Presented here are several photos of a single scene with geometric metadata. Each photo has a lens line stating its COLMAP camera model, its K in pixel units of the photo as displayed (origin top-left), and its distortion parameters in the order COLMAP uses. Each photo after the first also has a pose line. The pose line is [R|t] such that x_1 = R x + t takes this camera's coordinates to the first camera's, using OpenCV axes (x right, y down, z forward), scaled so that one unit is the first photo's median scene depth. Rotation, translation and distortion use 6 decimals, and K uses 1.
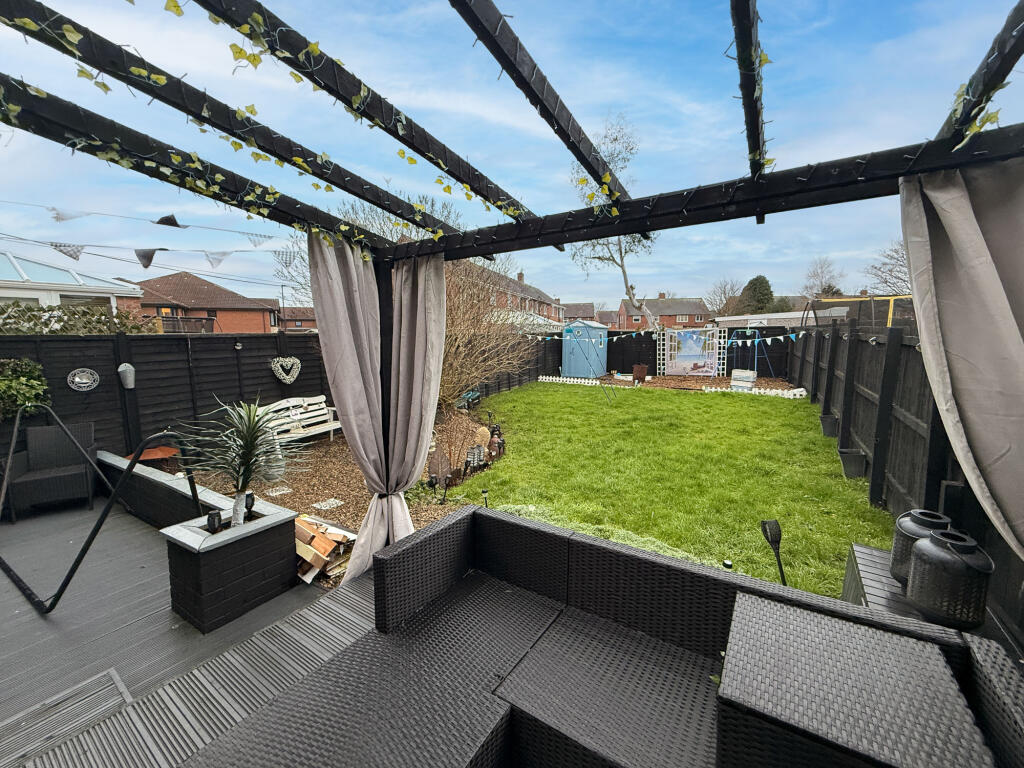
lens RADIAL K [[411.9, 0, 513.1], [0, 411.9, 384.3], [0, 0, 1]] dist [-0.003480, -0.000524]
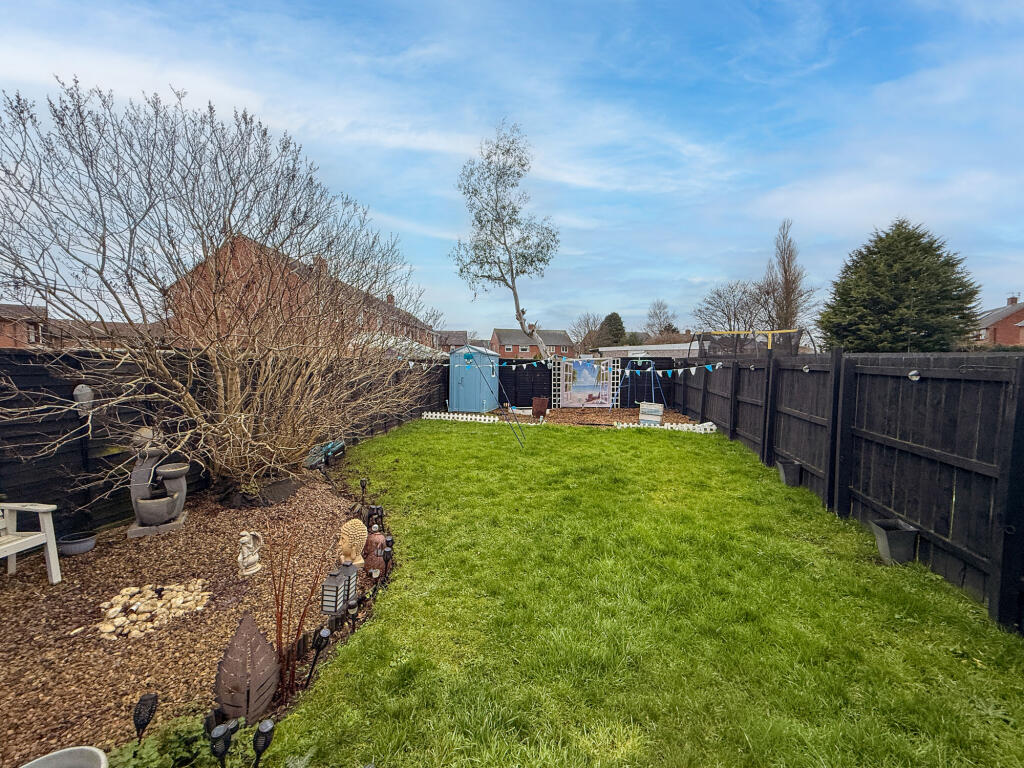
lens RADIAL K [[411.9, 0, 513.3], [0, 411.9, 382.5], [0, 0, 1]] dist [-0.003480, -0.000524]
pose [[0.950779, 0.002464, 0.309861, -0.018679], [0.019683, 0.997469, -0.068328, -0.019285], [-0.309245, 0.071064, 0.948324, 0.177280]]
